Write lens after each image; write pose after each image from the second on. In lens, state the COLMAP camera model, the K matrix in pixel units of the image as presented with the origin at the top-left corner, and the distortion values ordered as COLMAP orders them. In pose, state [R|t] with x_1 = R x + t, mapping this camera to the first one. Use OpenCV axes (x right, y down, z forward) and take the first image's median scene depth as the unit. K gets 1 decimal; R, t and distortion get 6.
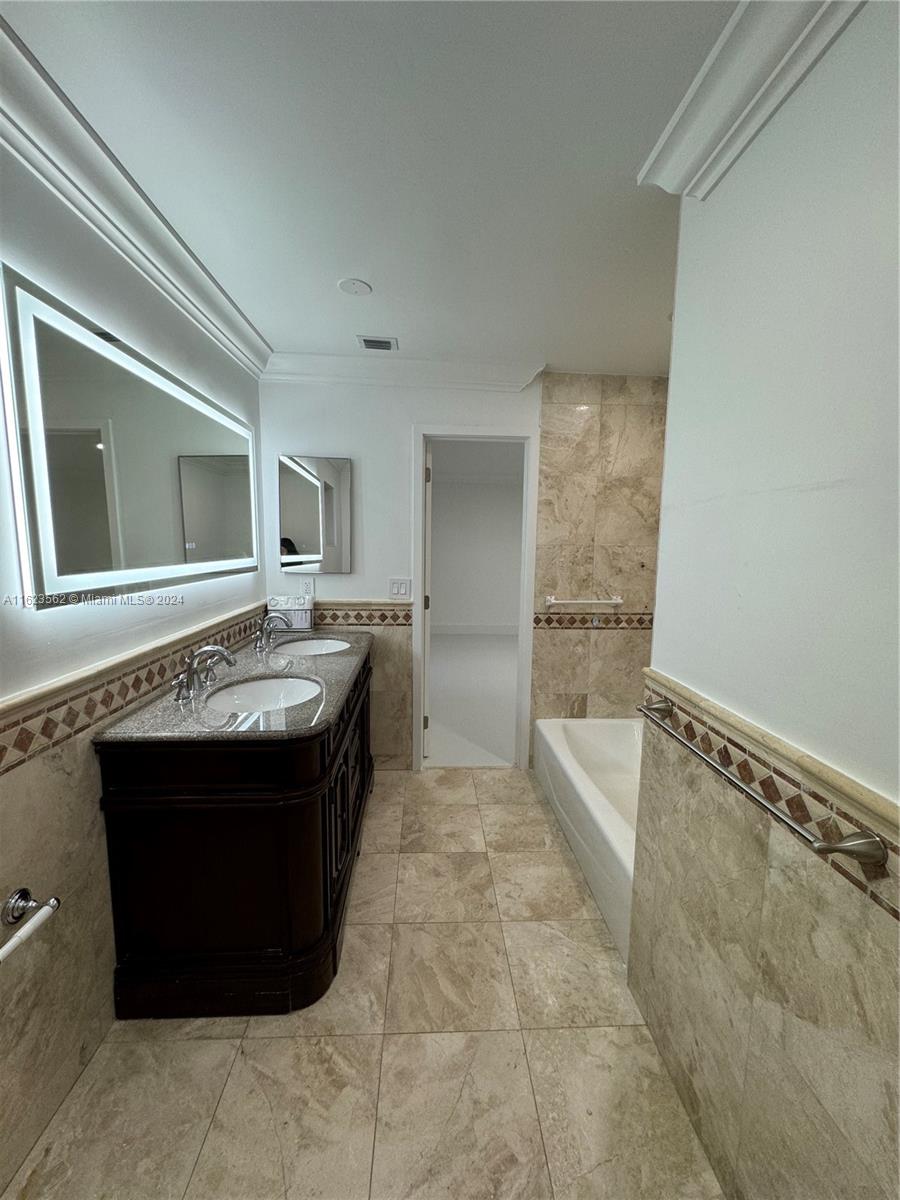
lens RADIAL K [[477.8, 0, 451.7], [0, 477.8, 601.2], [0, 0, 1]] dist [-0.003107, -0.000037]
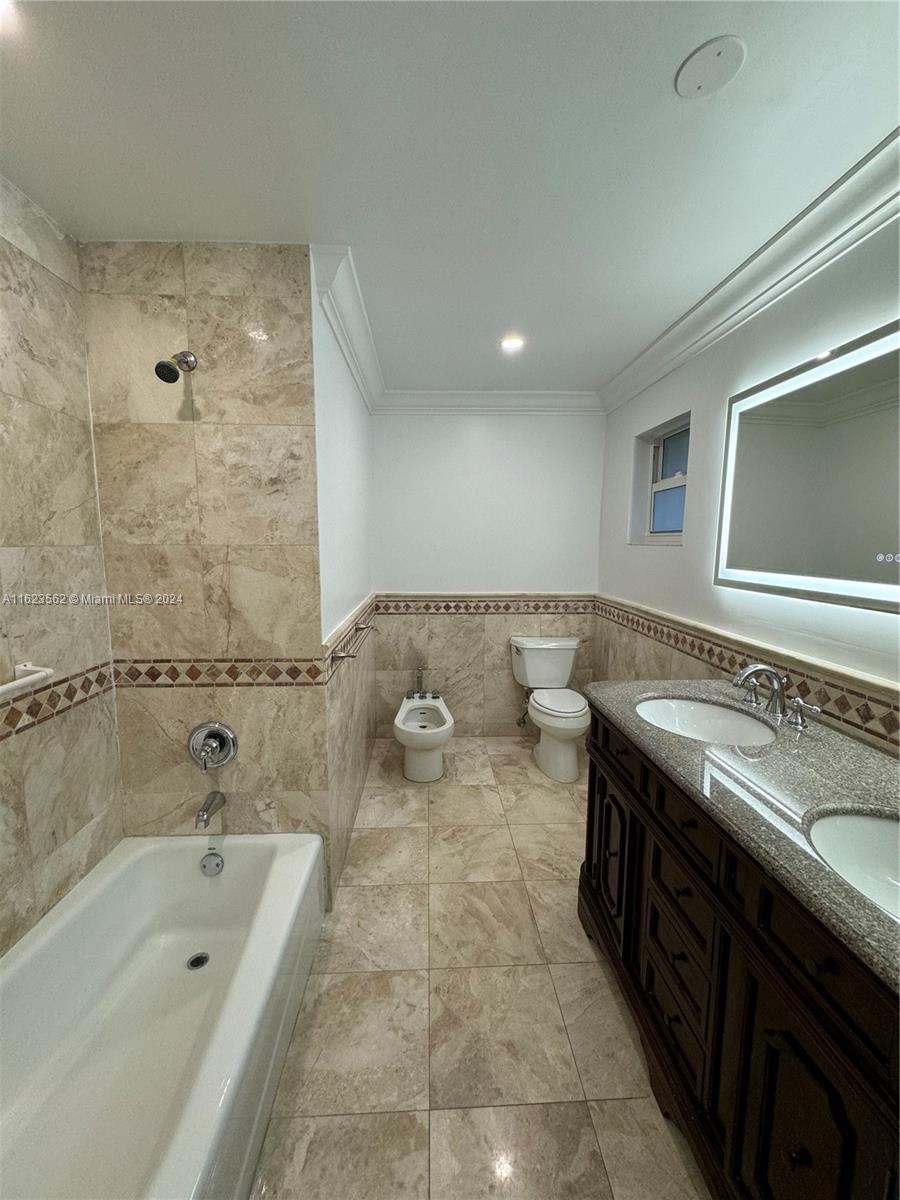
lens RADIAL K [[477.8, 0, 449.8], [0, 477.8, 597.3], [0, 0, 1]] dist [-0.003107, -0.000037]
pose [[-0.999834, -0.017830, 0.003833, 0.075230], [-0.016339, 0.969132, 0.245999, -0.230714], [-0.008101, 0.245895, -0.969263, 1.764899]]
